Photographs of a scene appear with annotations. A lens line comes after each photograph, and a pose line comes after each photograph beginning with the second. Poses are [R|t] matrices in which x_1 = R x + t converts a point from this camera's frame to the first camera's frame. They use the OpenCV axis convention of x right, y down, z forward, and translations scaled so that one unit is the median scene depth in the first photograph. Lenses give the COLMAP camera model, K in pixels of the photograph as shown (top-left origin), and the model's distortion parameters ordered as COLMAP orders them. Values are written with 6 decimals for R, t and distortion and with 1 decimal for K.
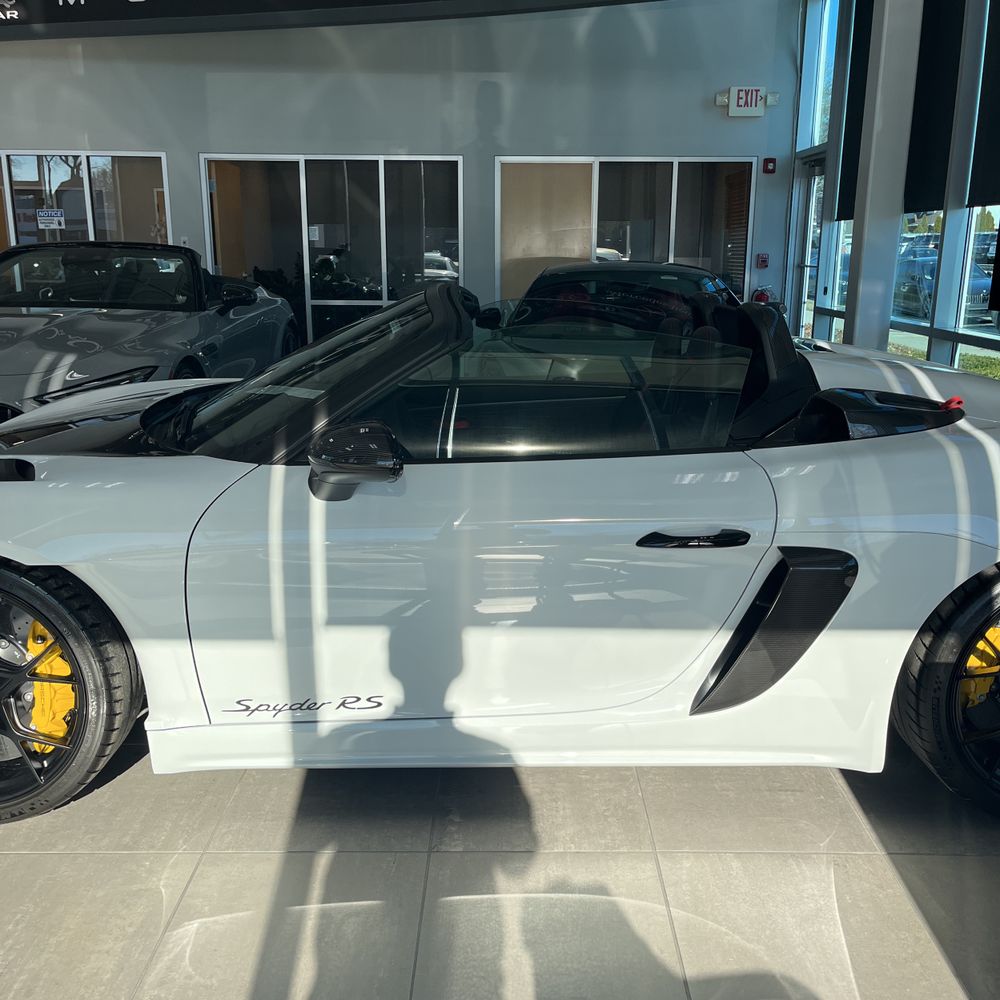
lens RADIAL K [[1018.7, 0, 500.0], [0, 1018.7, 500.0], [0, 0, 1]] dist [0.048114, -0.054401]
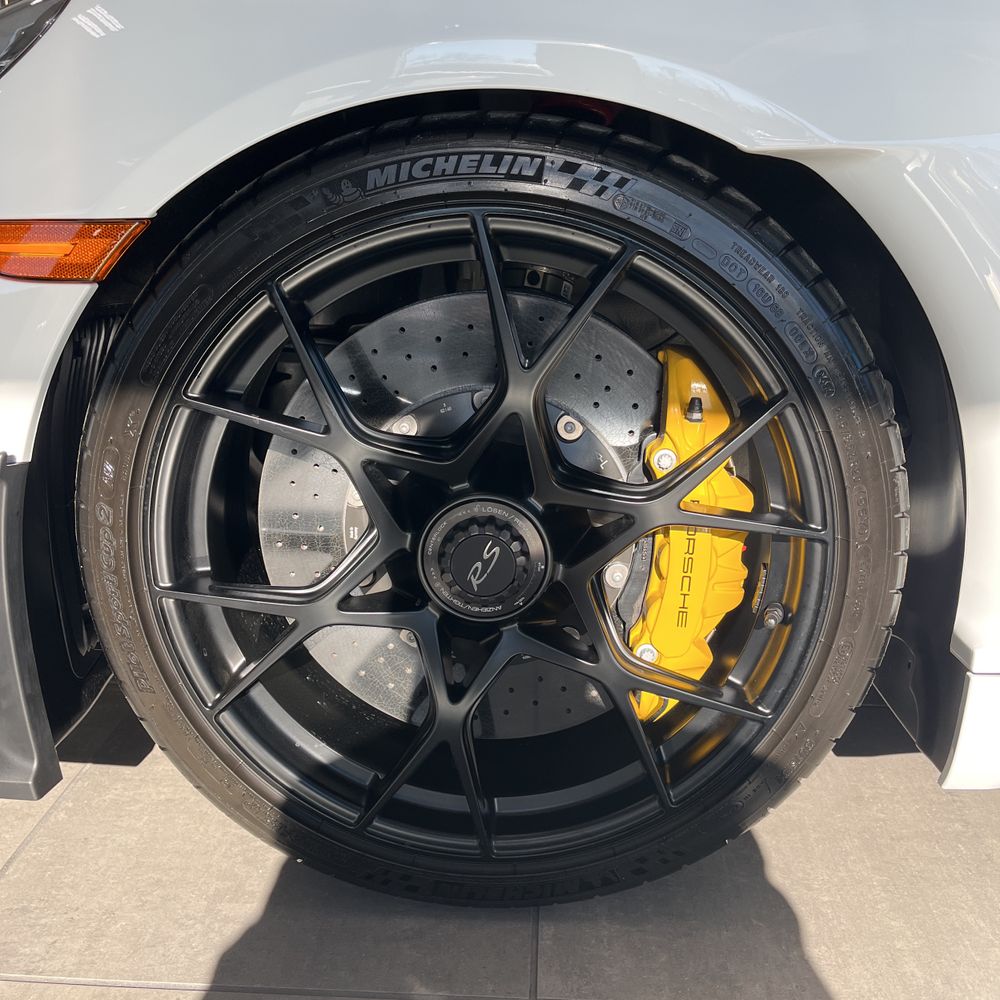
lens RADIAL K [[1018.7, 0, 500.0], [0, 1018.7, 500.0], [0, 0, 1]] dist [0.048114, -0.054401]
pose [[0.998278, 0.016630, -0.056248, -0.484776], [-0.013167, 0.998027, 0.061390, 0.142499], [0.057158, -0.060543, 0.996528, 0.630026]]
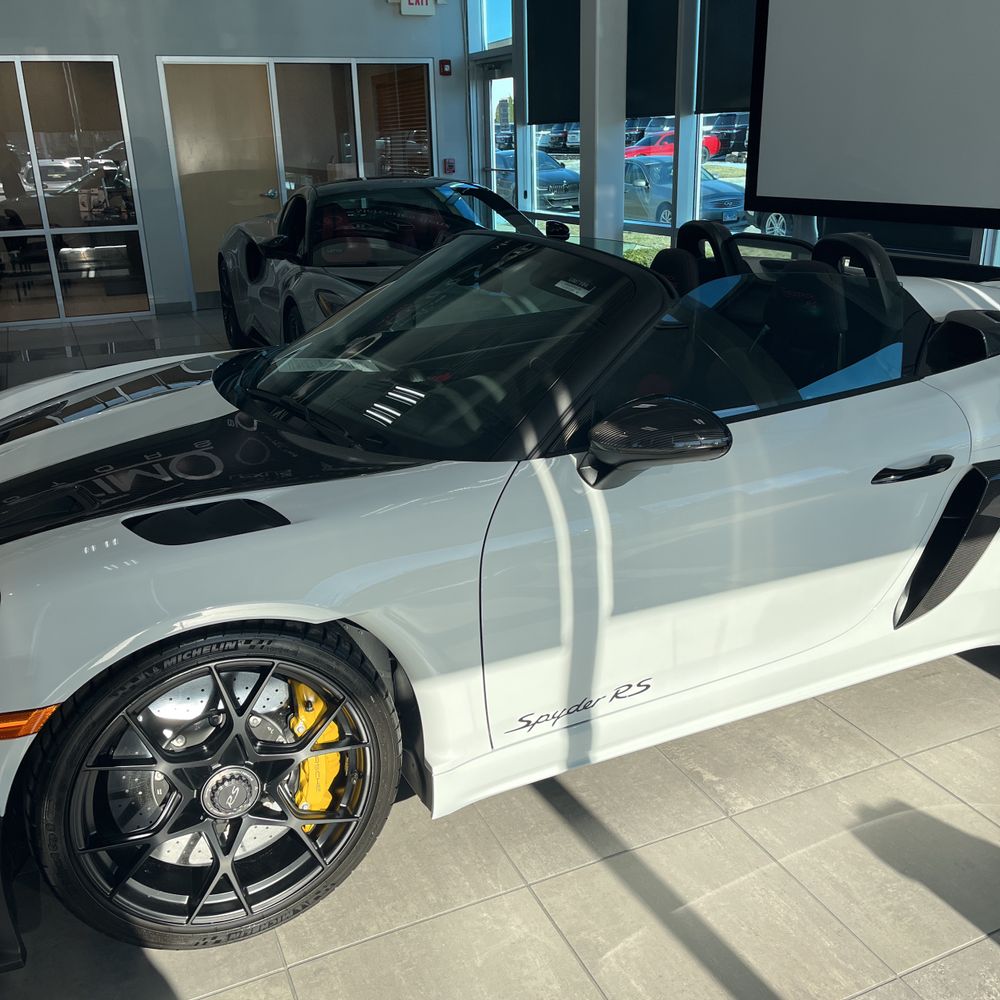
lens RADIAL K [[1018.7, 0, 500.0], [0, 1018.7, 500.0], [0, 0, 1]] dist [0.048114, -0.054401]
pose [[0.911804, -0.163909, 0.376493, -0.580893], [0.127879, 0.984629, 0.118965, -0.107410], [-0.390206, -0.060327, 0.918749, 0.174468]]
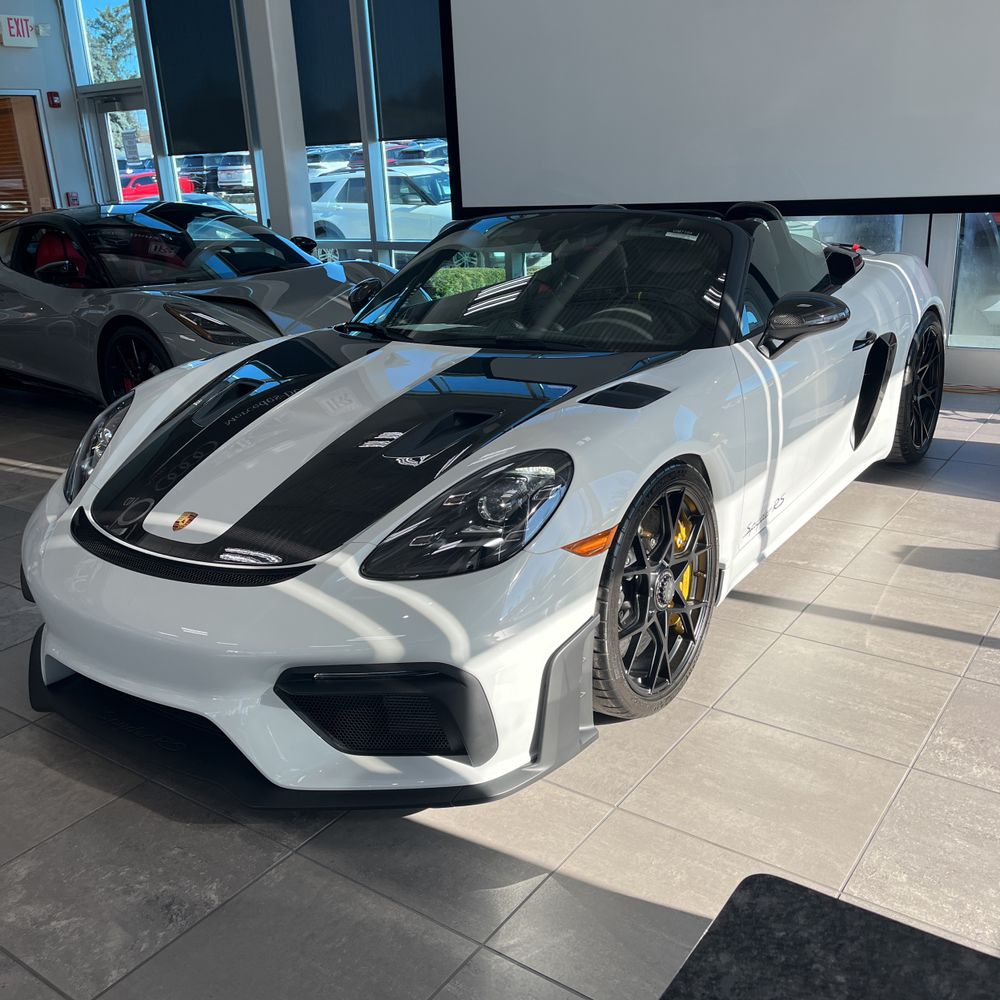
lens RADIAL K [[1005.6, 0, 519.3], [0, 1005.6, 497.3], [0, 0, 1]] dist [0.012003, -0.040049]
pose [[0.576553, -0.285319, 0.765623, -1.401268], [0.235955, 0.955266, 0.178306, -0.139226], [-0.782248, 0.077850, 0.618084, 0.422133]]
